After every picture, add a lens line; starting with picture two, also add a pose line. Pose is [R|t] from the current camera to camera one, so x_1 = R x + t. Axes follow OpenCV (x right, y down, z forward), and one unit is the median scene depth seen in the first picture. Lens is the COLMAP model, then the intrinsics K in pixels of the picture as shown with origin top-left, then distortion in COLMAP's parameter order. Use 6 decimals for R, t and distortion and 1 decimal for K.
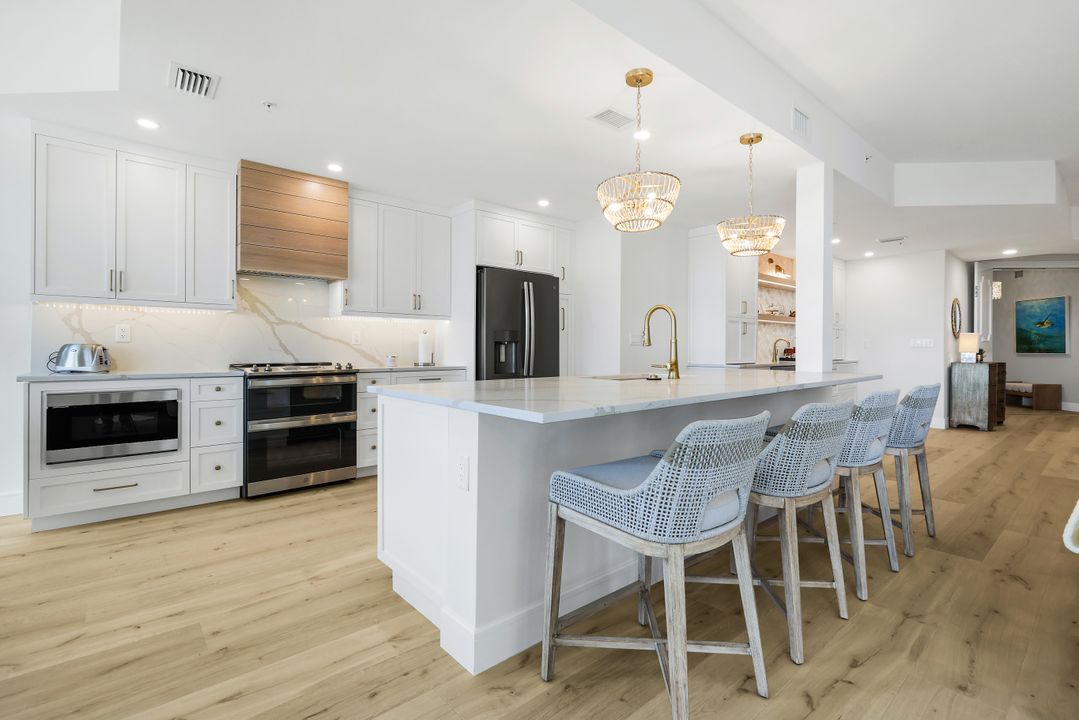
lens RADIAL K [[496.8, 0, 537.4], [0, 496.8, 348.7], [0, 0, 1]] dist [0.001306, 0.000441]
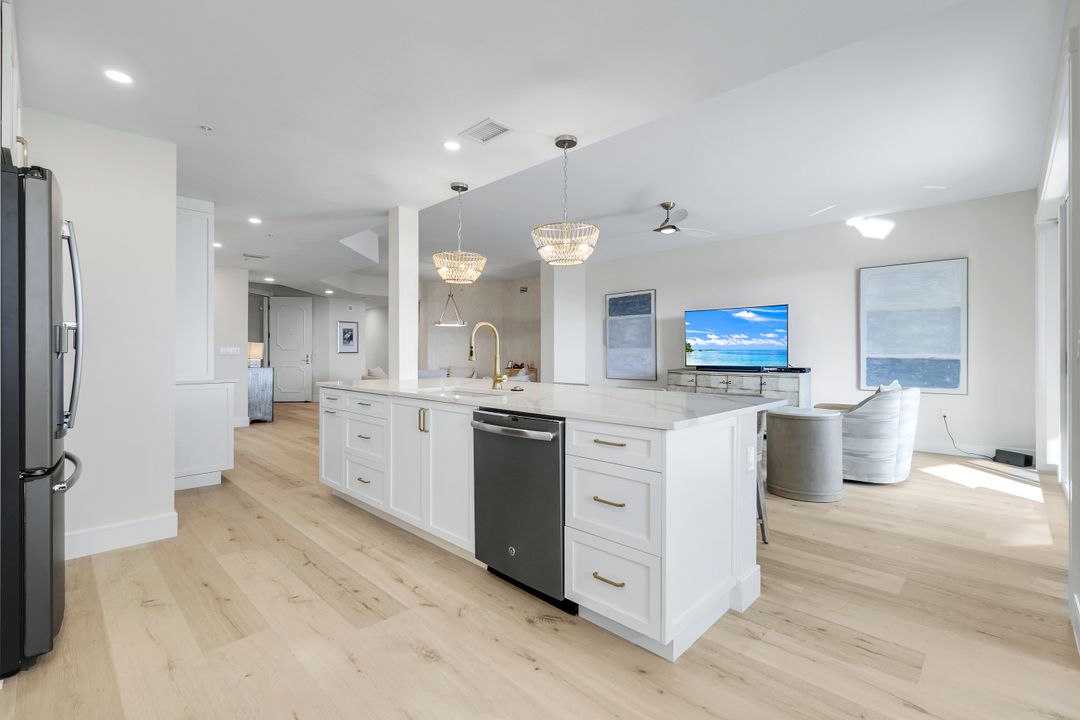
lens RADIAL K [[480.6, 0, 541.9], [0, 480.6, 355.5], [0, 0, 1]] dist [0.001906, 0.000158]
pose [[-0.093874, -0.007054, 0.995559, -0.612600], [-0.002132, 0.999974, 0.006884, -0.018656], [-0.995582, -0.001477, -0.093887, 0.743265]]
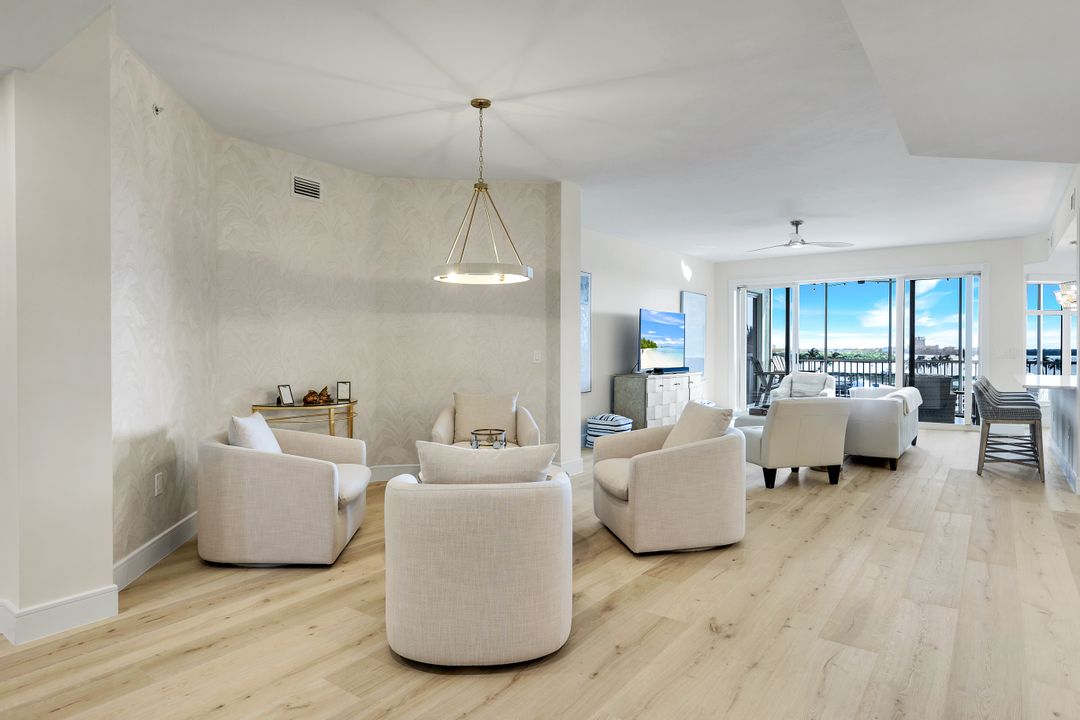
lens RADIAL K [[612.4, 0, 542.7], [0, 612.4, 357.9], [0, 0, 1]] dist [-0.000130, -0.000853]
pose [[-0.973564, 0.001783, -0.228408, 2.017052], [-0.001064, 0.999923, 0.012342, -0.035834], [0.228412, 0.012259, -0.973487, 1.994767]]
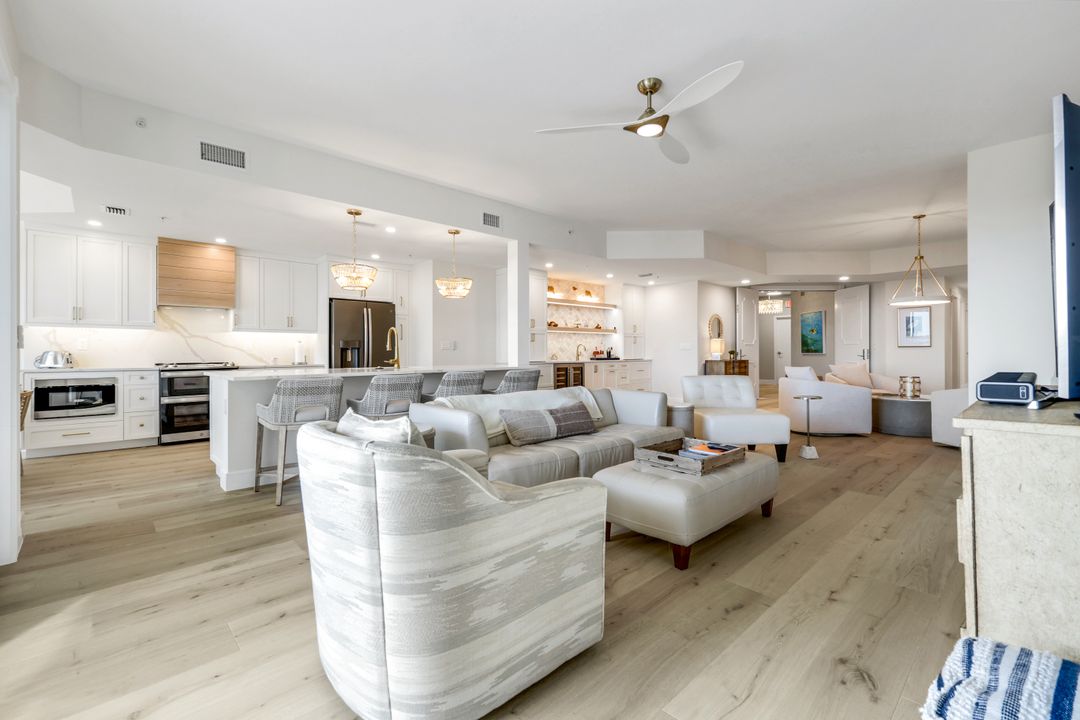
lens RADIAL K [[470.8, 0, 540.0], [0, 470.8, 351.8], [0, 0, 1]] dist [0.000083, -0.000322]
pose [[0.998860, -0.006160, 0.047343, 0.531929], [0.006160, 0.999981, 0.000143, 0.001759], [-0.047343, 0.000149, 0.998879, -0.550815]]
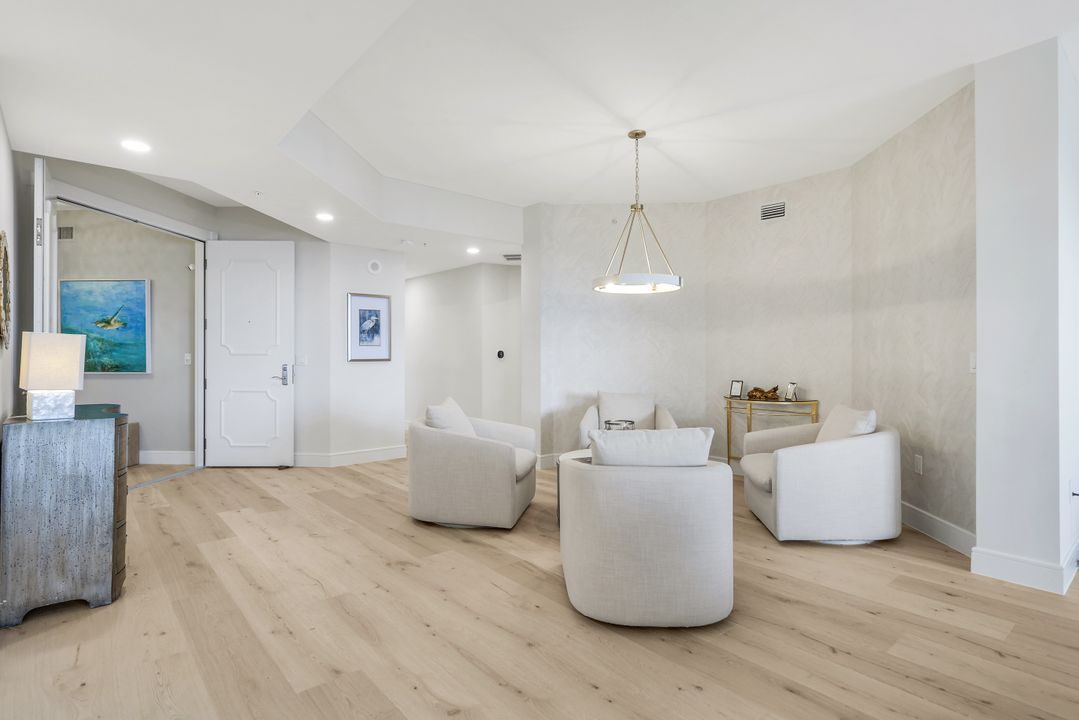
lens RADIAL K [[553.3, 0, 541.6], [0, 553.3, 356.1], [0, 0, 1]] dist [0.000769, -0.000167]
pose [[-0.004418, -0.002768, 0.999986, 0.842484], [-0.002140, 0.999994, 0.002759, -0.030759], [-0.999988, -0.002127, -0.004424, 1.163232]]
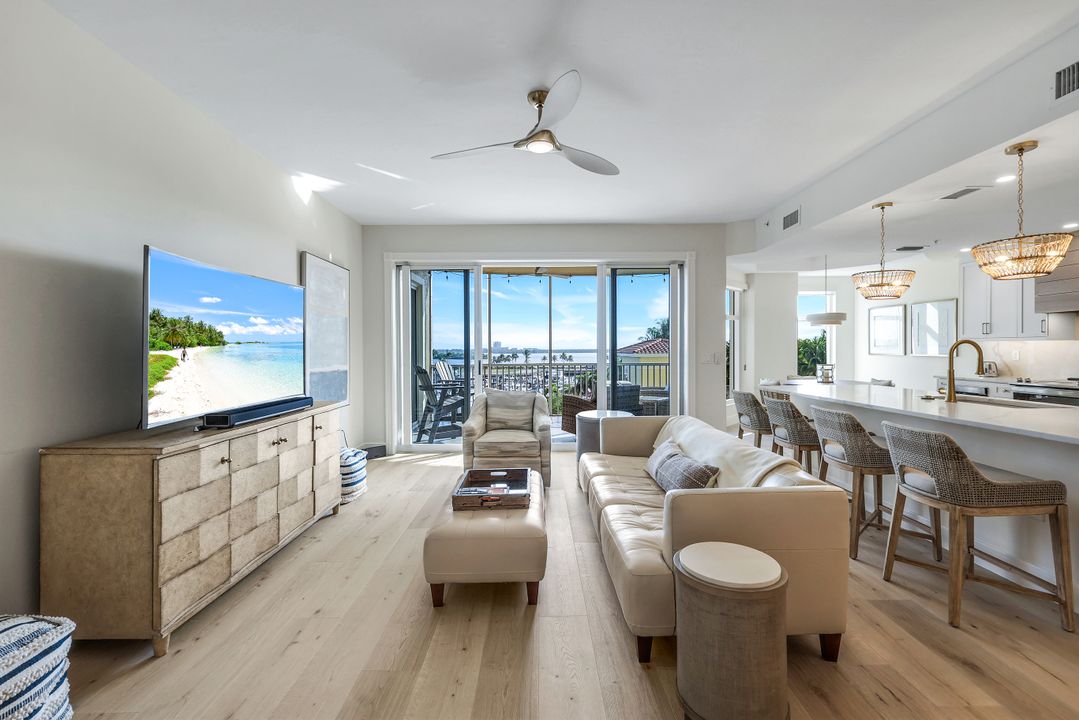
lens RADIAL K [[471.2, 0, 538.6], [0, 471.2, 352.8], [0, 0, 1]] dist [0.000265, 0.000154]
pose [[-0.645064, 0.007032, -0.764096, 1.332833], [0.006062, 0.999973, 0.004086, -0.052839], [0.764105, -0.001996, -0.645089, 0.721113]]
